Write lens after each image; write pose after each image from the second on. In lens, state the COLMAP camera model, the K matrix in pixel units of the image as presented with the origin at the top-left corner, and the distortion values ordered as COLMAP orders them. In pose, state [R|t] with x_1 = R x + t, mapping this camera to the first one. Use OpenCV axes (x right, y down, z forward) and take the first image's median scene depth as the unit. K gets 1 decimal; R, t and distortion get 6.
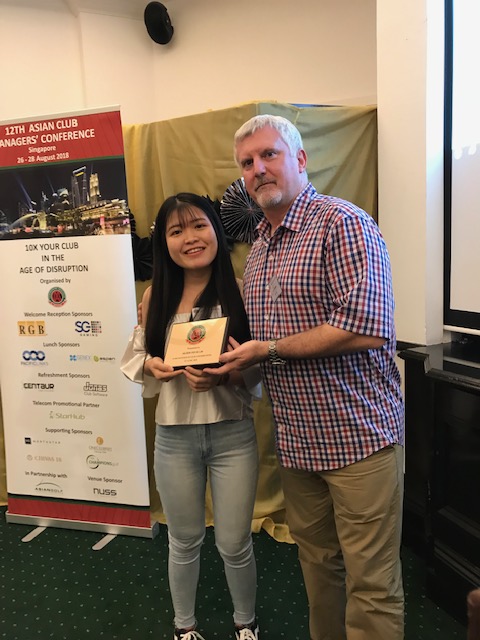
lens RADIAL K [[539.6, 0, 233.3], [0, 539.6, 324.0], [0, 0, 1]] dist [0.006273, 0.003218]
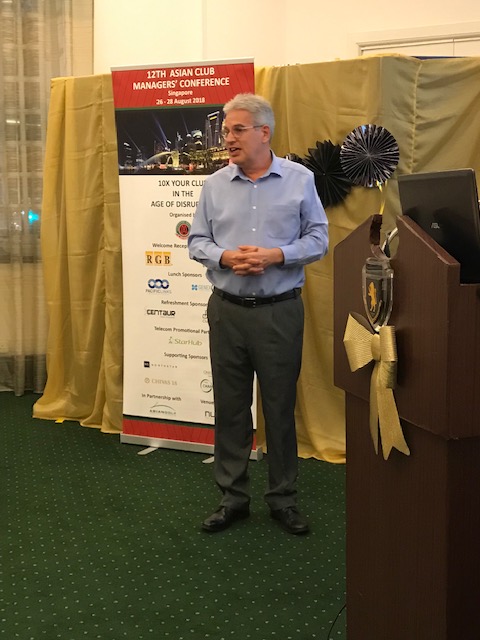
lens RADIAL K [[949.5, 0, 234.7], [0, 949.5, 316.1], [0, 0, 1]] dist [0.125366, 0.000000]
pose [[0.983160, 0.064587, -0.170953, 0.108699], [-0.062830, 0.997901, 0.015670, 0.085109], [0.171606, -0.004666, 0.985155, -0.851736]]
